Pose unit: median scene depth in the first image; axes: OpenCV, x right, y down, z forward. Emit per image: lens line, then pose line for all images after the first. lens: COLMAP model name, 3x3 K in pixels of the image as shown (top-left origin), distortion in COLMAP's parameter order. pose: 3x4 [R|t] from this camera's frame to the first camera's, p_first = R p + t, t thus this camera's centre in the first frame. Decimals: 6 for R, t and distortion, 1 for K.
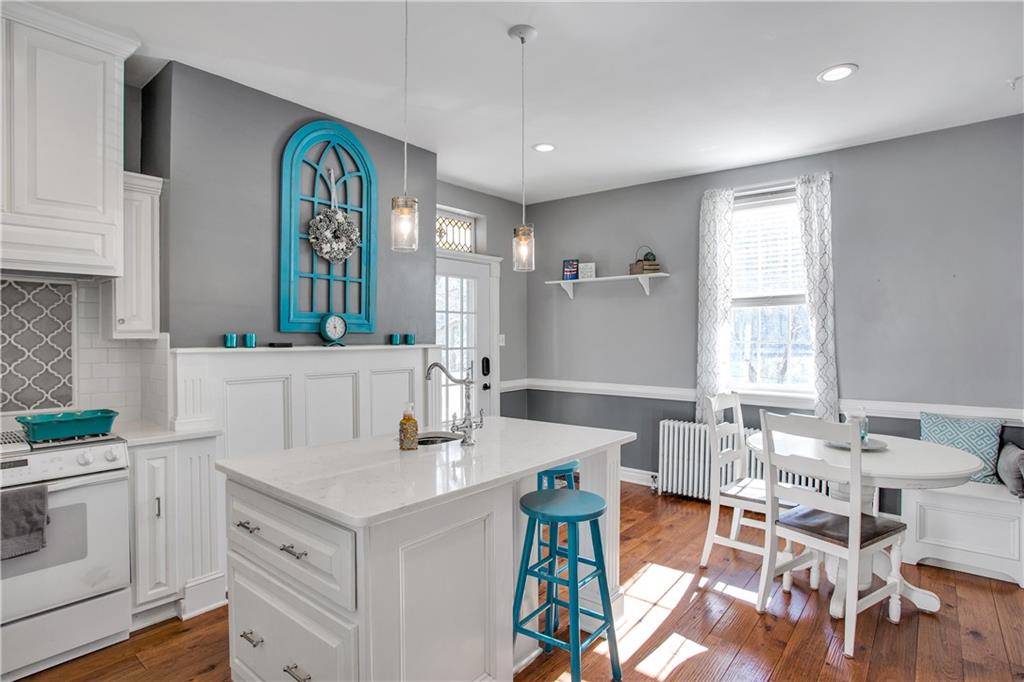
lens RADIAL K [[521.6, 0, 518.8], [0, 521.6, 338.2], [0, 0, 1]] dist [-0.046399, 0.001392]
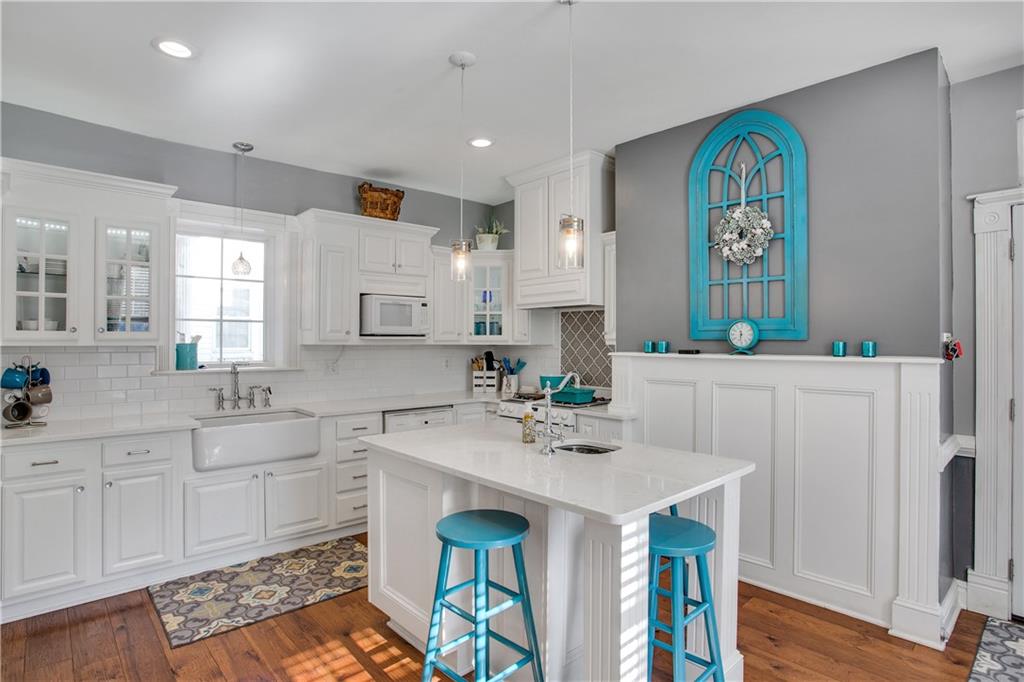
lens RADIAL K [[521.6, 0, 518.8], [0, 521.6, 338.2], [0, 0, 1]] dist [-0.046399, 0.001392]
pose [[-0.142887, -0.009729, -0.989691, 0.643827], [-0.010594, 0.999909, -0.008300, -0.002586], [0.989682, 0.009299, -0.142977, 0.783167]]
